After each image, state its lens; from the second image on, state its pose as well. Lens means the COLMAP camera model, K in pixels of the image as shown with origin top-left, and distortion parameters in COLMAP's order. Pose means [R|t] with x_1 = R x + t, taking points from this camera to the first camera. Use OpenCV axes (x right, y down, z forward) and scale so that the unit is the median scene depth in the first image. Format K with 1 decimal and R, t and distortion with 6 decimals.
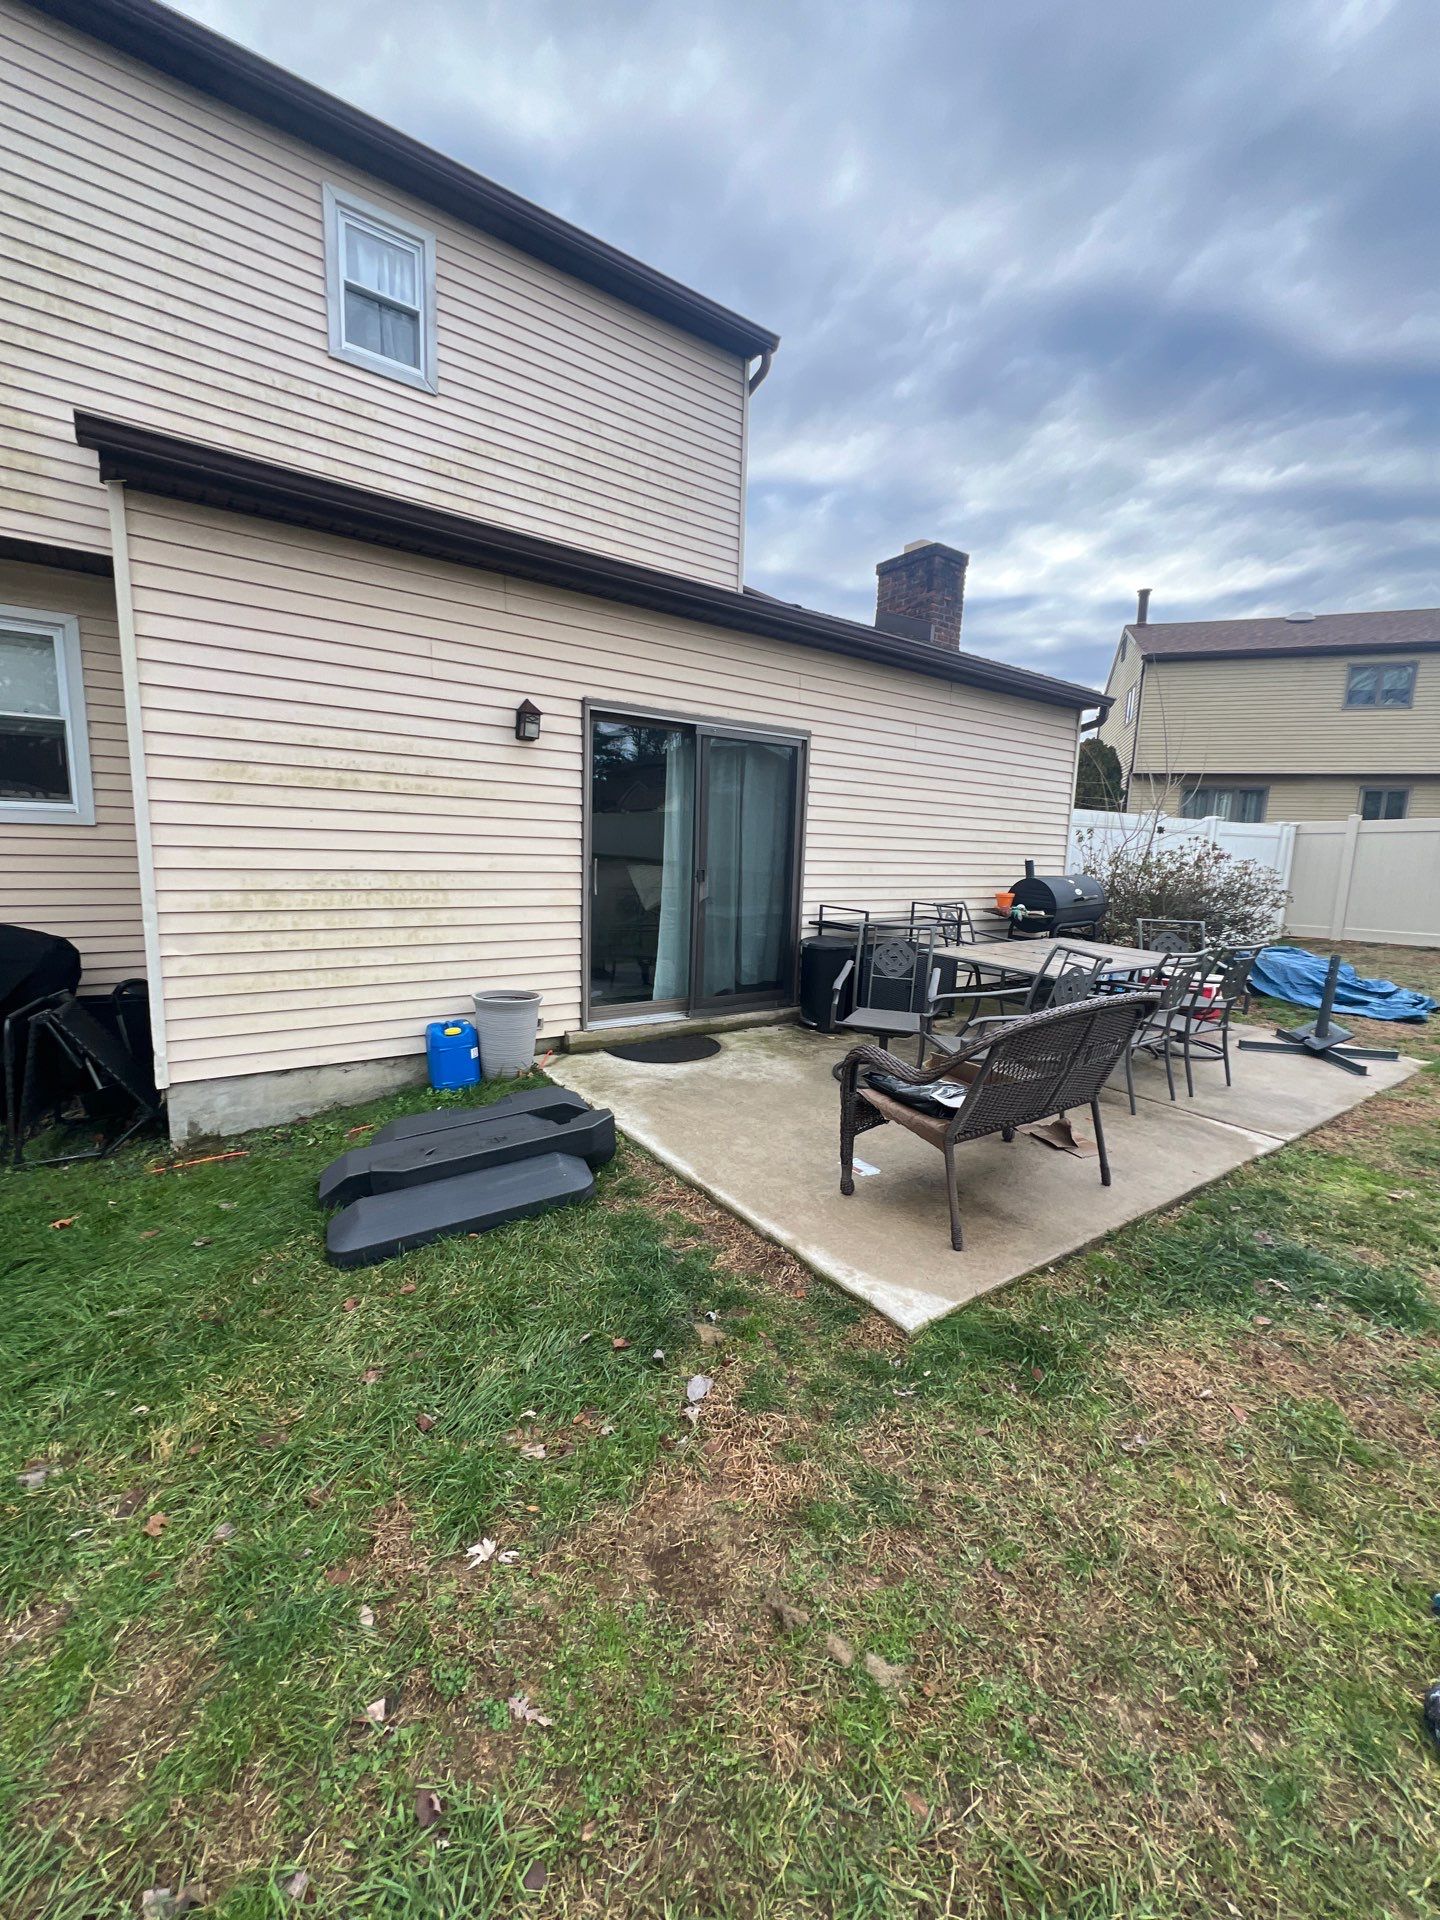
lens RADIAL K [[765.7, 0, 722.6], [0, 765.7, 954.4], [0, 0, 1]] dist [-0.001120, -0.000034]
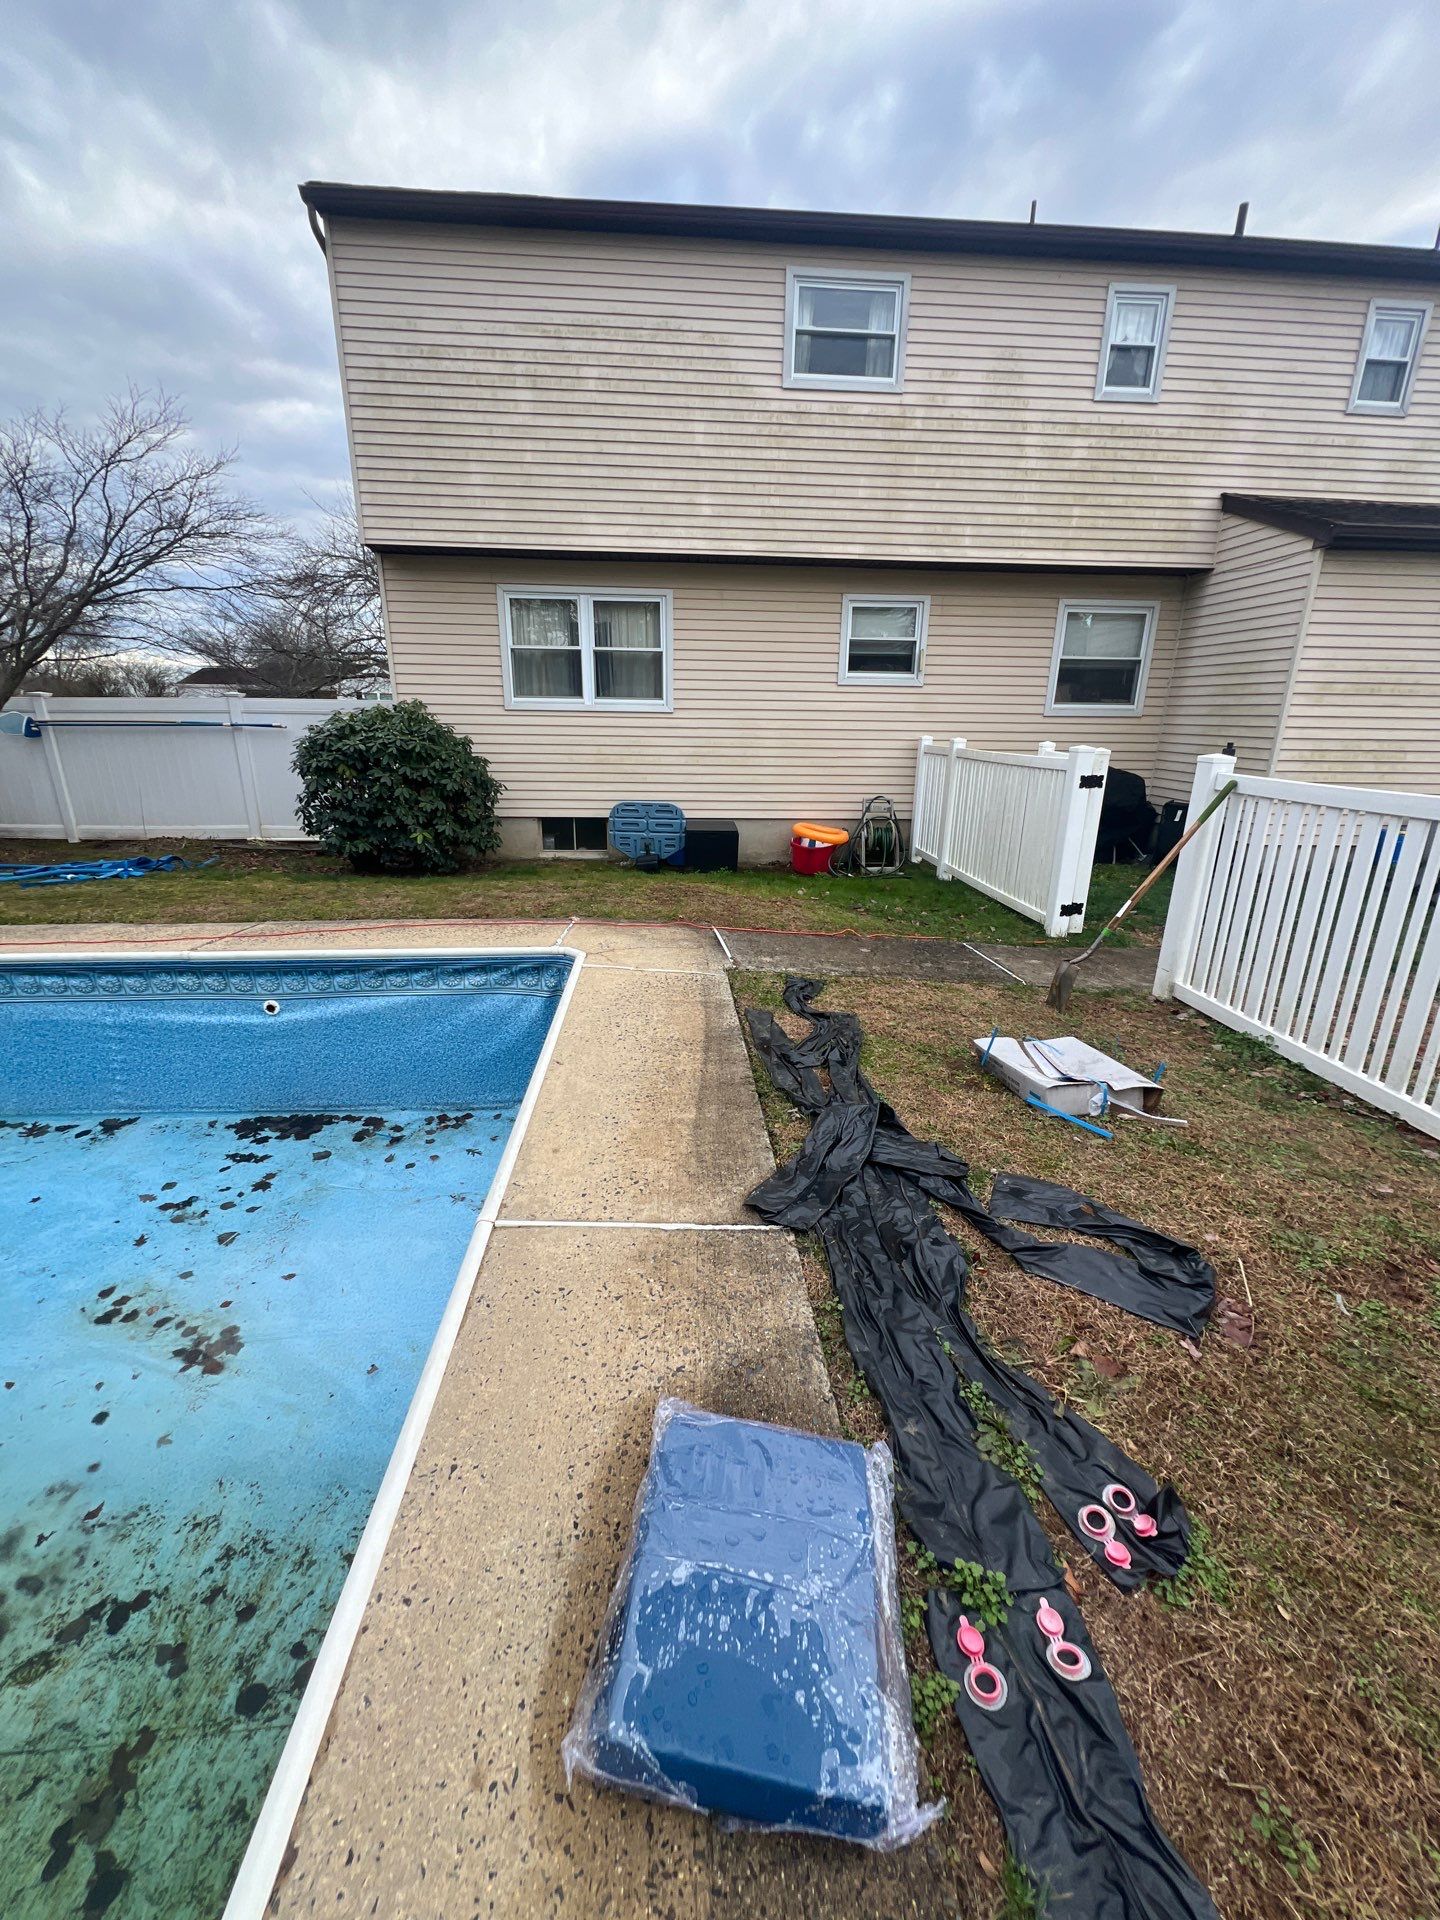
lens RADIAL K [[765.7, 0, 722.6], [0, 765.7, 954.4], [0, 0, 1]] dist [-0.001120, -0.000034]
pose [[0.854780, 0.133912, -0.501416, -0.726481], [-0.055613, 0.984209, 0.168045, 0.157561], [0.516002, -0.115756, 0.848730, -1.275988]]
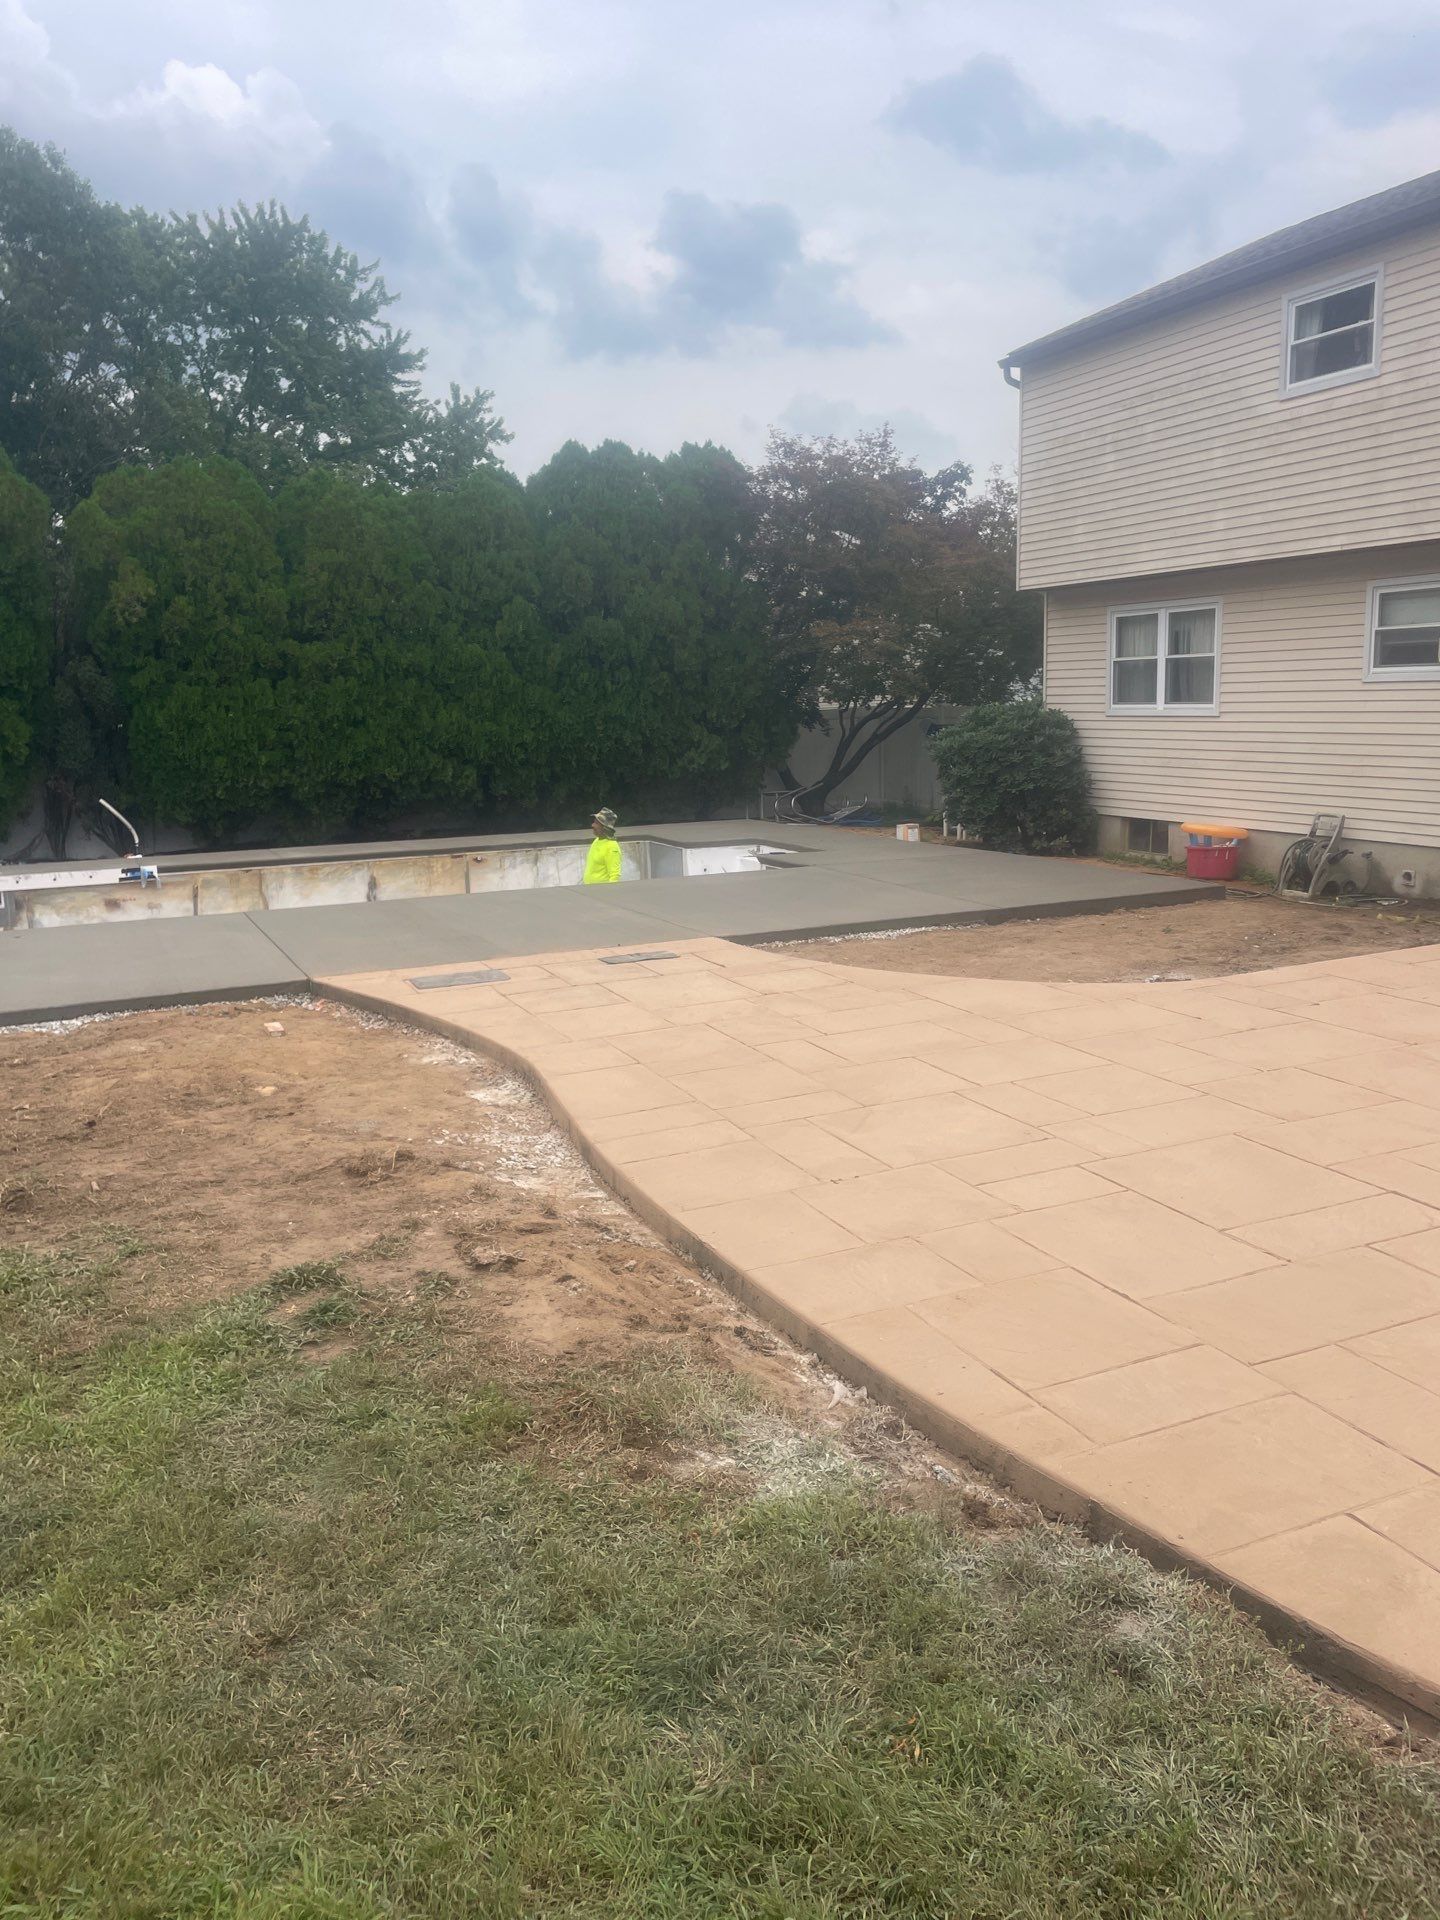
lens RADIAL K [[1428.8, 0, 720.0], [0, 1428.8, 960.0], [0, 0, 1]] dist [0.182654, -0.260899]
pose [[-0.181239, 0.152241, -0.971584, 1.879514], [-0.114713, 0.977928, 0.174634, -0.013364], [0.976726, 0.143104, -0.159774, -0.161412]]
